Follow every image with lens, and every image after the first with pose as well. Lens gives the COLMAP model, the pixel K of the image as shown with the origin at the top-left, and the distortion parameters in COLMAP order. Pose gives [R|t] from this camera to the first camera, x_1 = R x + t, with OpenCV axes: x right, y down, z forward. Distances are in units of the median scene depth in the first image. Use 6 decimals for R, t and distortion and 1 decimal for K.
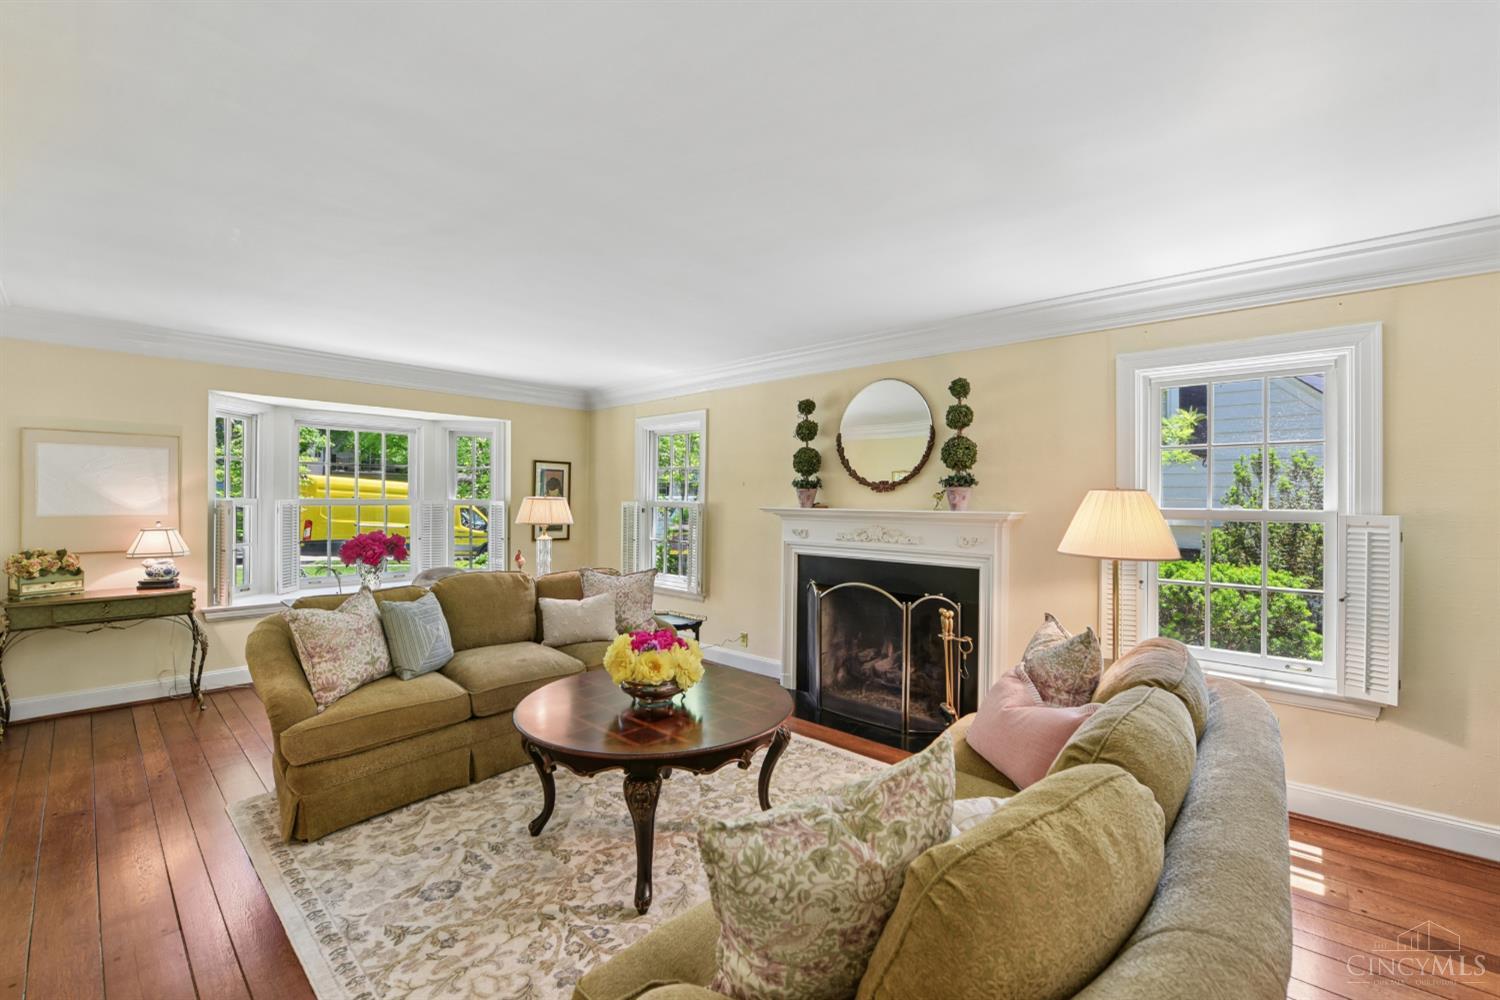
lens RADIAL K [[574.6, 0, 752.6], [0, 574.6, 523.2], [0, 0, 1]] dist [-0.000656, -0.000038]
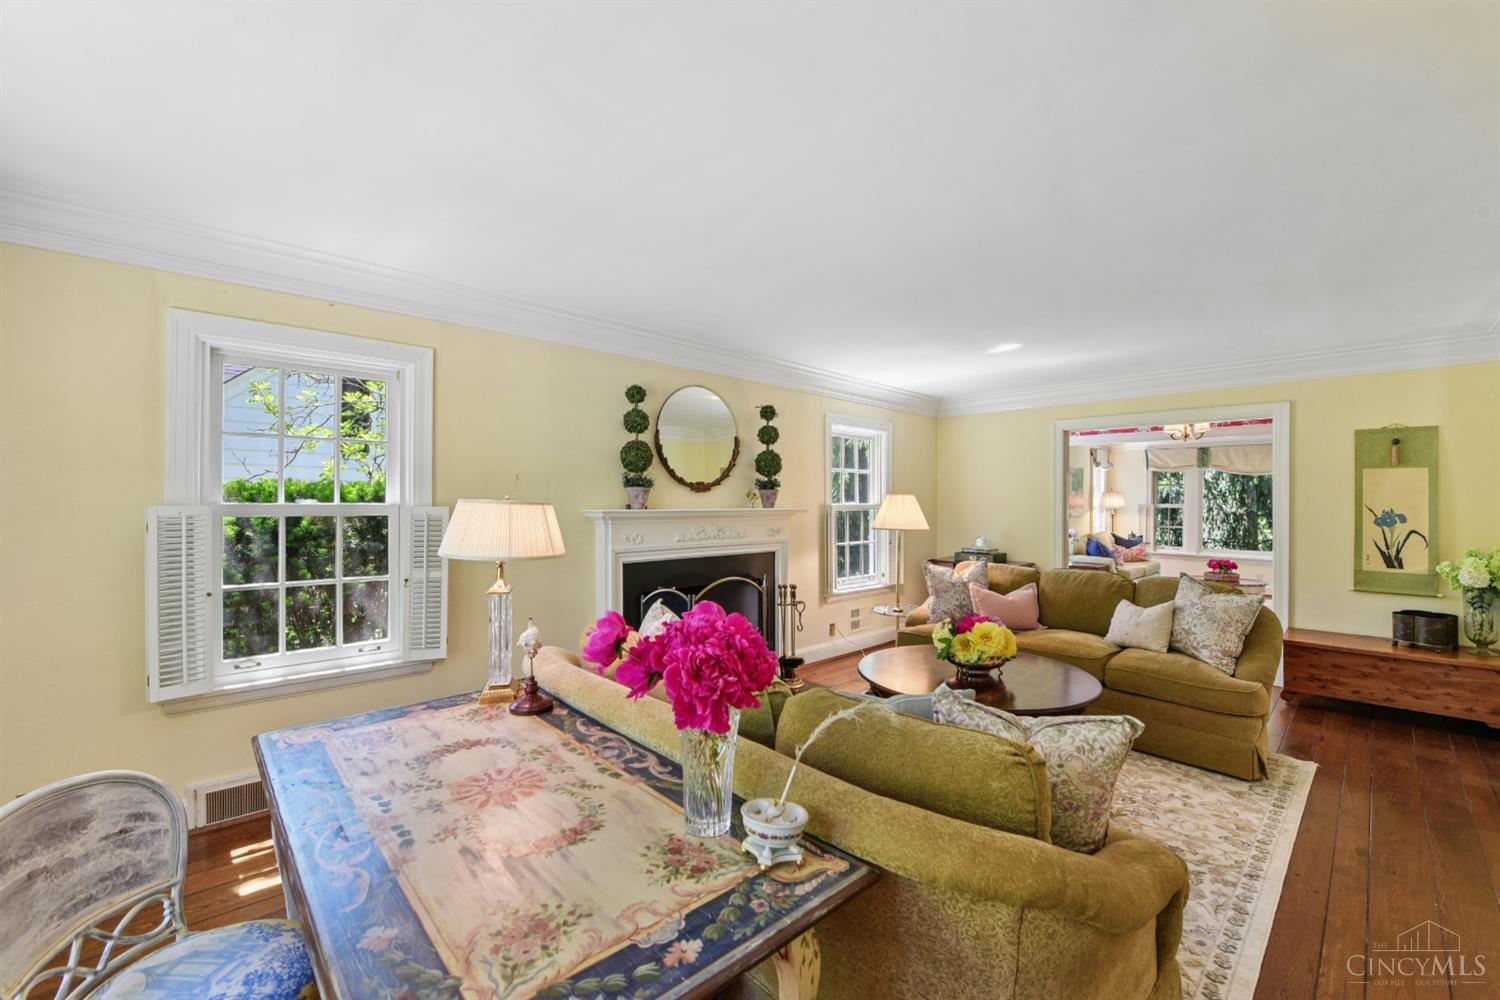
lens RADIAL K [[612.8, 0, 750.0], [0, 612.8, 500.0], [0, 0, 1]] dist [0.000808, 0.000094]
pose [[0.100132, -0.006185, 0.994955, -0.874555], [0.044337, 0.999015, 0.001748, -0.037045], [-0.993986, 0.043938, 0.100308, 0.785369]]
